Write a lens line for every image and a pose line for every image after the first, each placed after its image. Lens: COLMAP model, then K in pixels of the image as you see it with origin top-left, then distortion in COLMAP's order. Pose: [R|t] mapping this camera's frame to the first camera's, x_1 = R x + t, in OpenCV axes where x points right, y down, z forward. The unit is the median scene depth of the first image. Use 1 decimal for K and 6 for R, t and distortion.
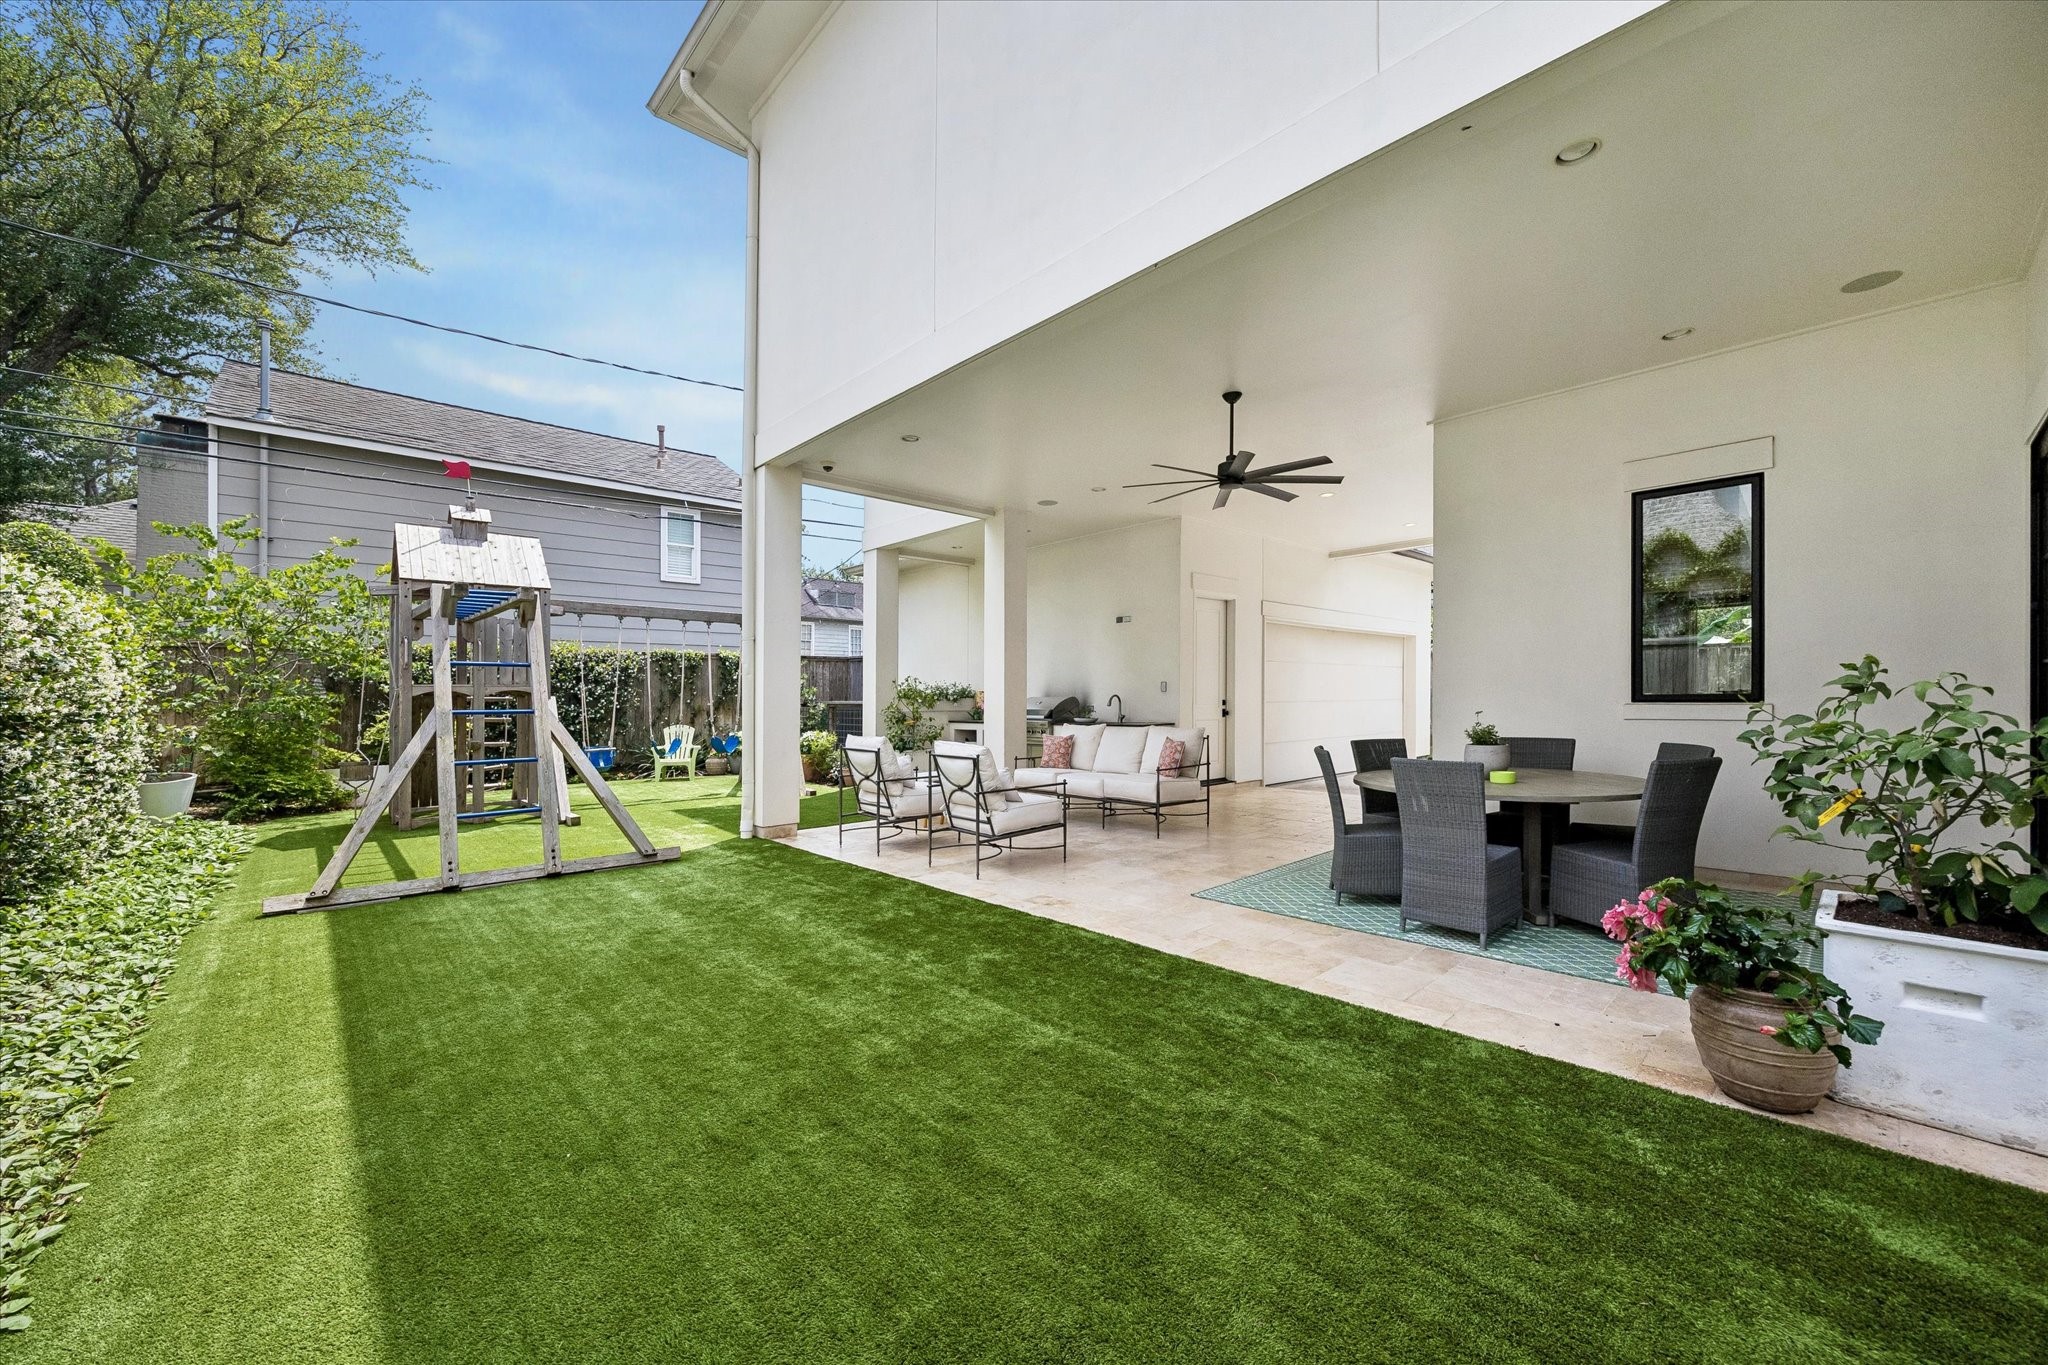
lens RADIAL K [[822.0, 0, 1019.1], [0, 822.0, 686.8], [0, 0, 1]] dist [0.001348, -0.000003]
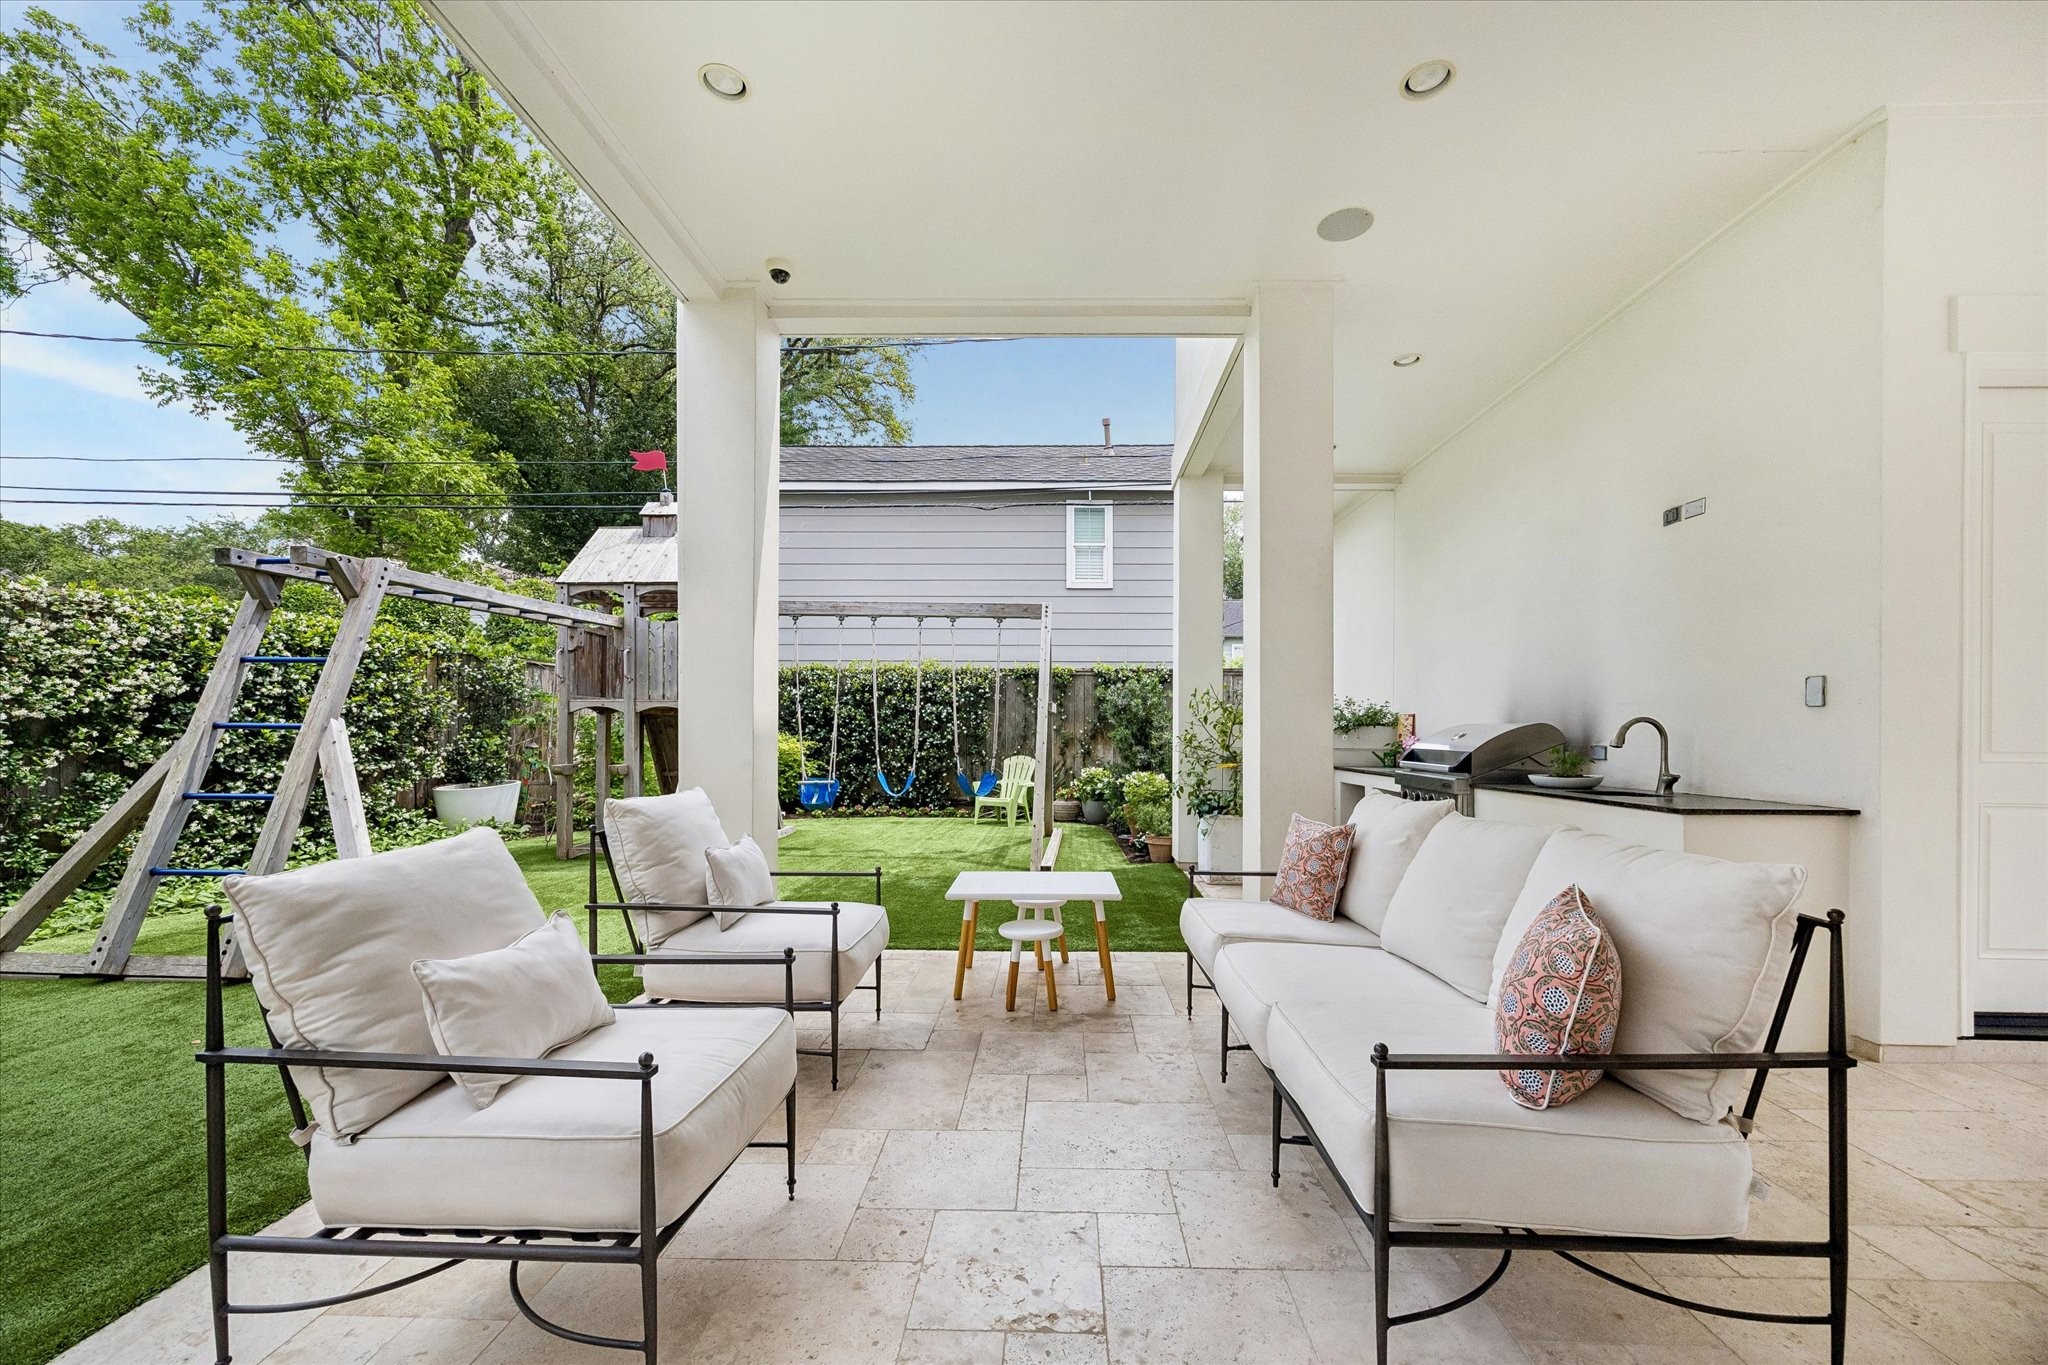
lens RADIAL K [[783.8, 0, 1017.3], [0, 783.8, 719.2], [0, 0, 1]] dist [-0.000084, 0.000051]
pose [[0.703450, 0.005996, -0.710719, 0.161805], [-0.006948, 0.999975, 0.001560, 0.010823], [0.710711, 0.003841, 0.703474, 0.529898]]
